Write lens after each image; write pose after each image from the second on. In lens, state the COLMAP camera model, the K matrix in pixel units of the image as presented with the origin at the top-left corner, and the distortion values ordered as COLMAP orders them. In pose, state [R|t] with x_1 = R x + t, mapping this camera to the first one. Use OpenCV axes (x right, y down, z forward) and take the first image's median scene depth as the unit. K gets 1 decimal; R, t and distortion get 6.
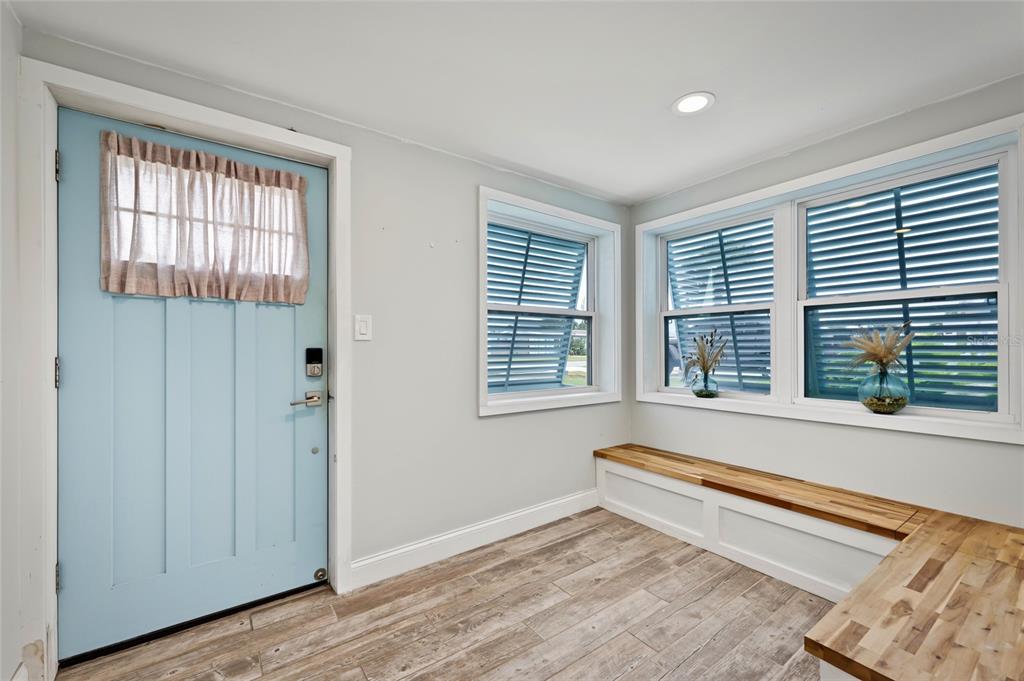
lens RADIAL K [[420.3, 0, 517.0], [0, 420.3, 346.3], [0, 0, 1]] dist [-0.002526, -0.000173]
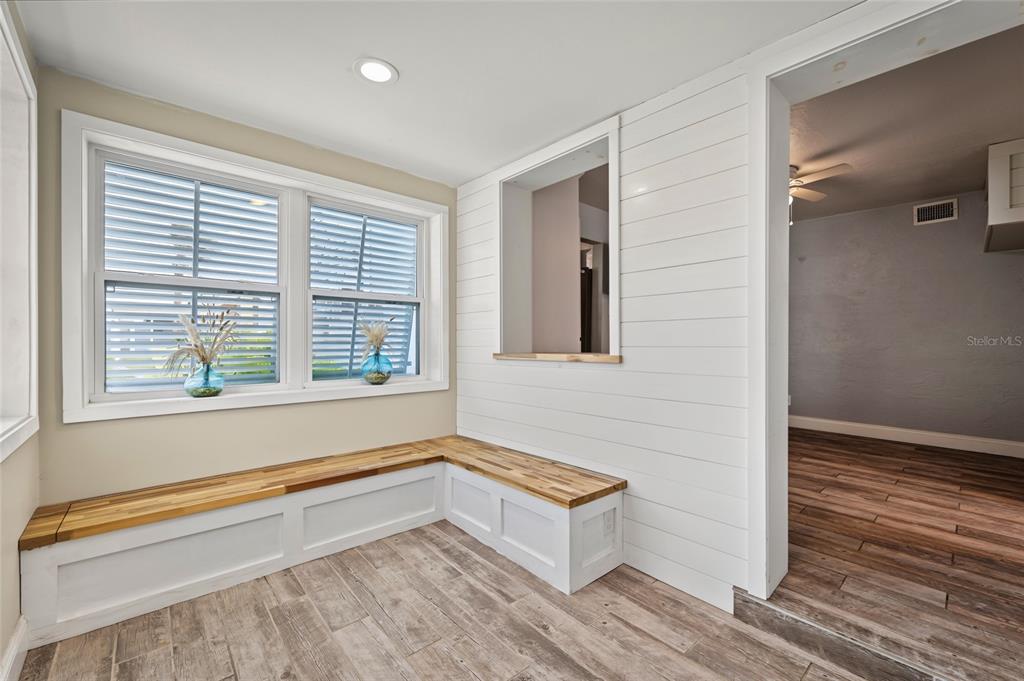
lens RADIAL K [[420.3, 0, 516.5], [0, 420.3, 338.7], [0, 0, 1]] dist [-0.002526, -0.000173]
pose [[-0.107050, 0.010937, 0.994193, -0.271208], [-0.013152, 0.999836, -0.012416, 0.013088], [-0.994167, -0.014405, -0.106889, 0.377828]]
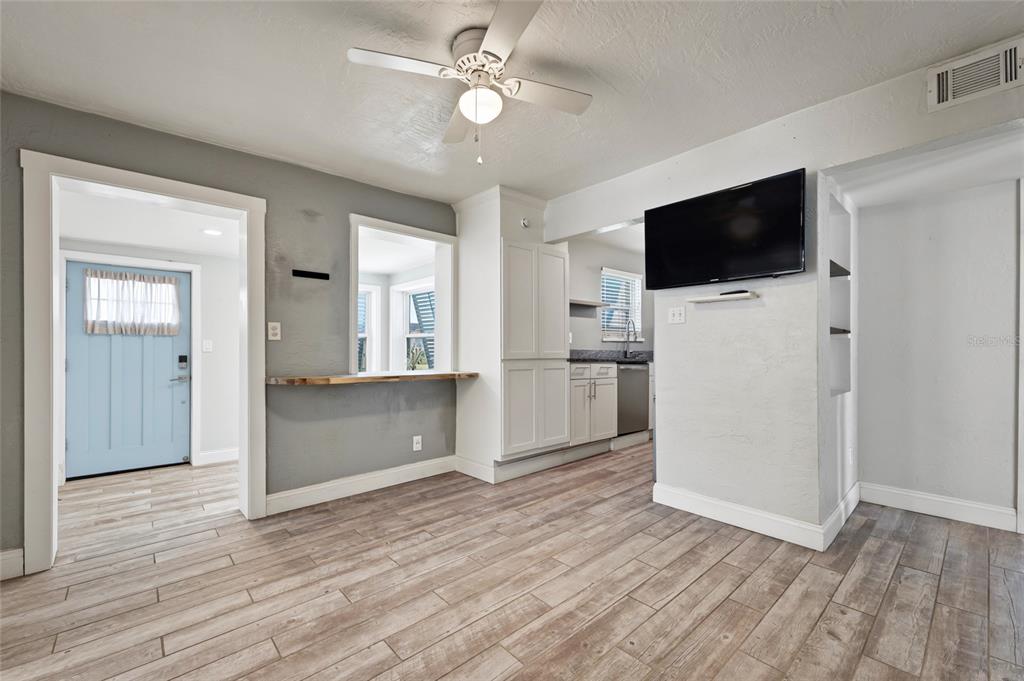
lens RADIAL K [[420.3, 0, 512.2], [0, 420.3, 349.9], [0, 0, 1]] dist [-0.002526, -0.000173]
pose [[0.994098, 0.010275, 0.108000, 1.217730], [-0.011299, 0.999897, 0.008874, -0.078138], [-0.107898, -0.010042, 0.994111, -1.678043]]
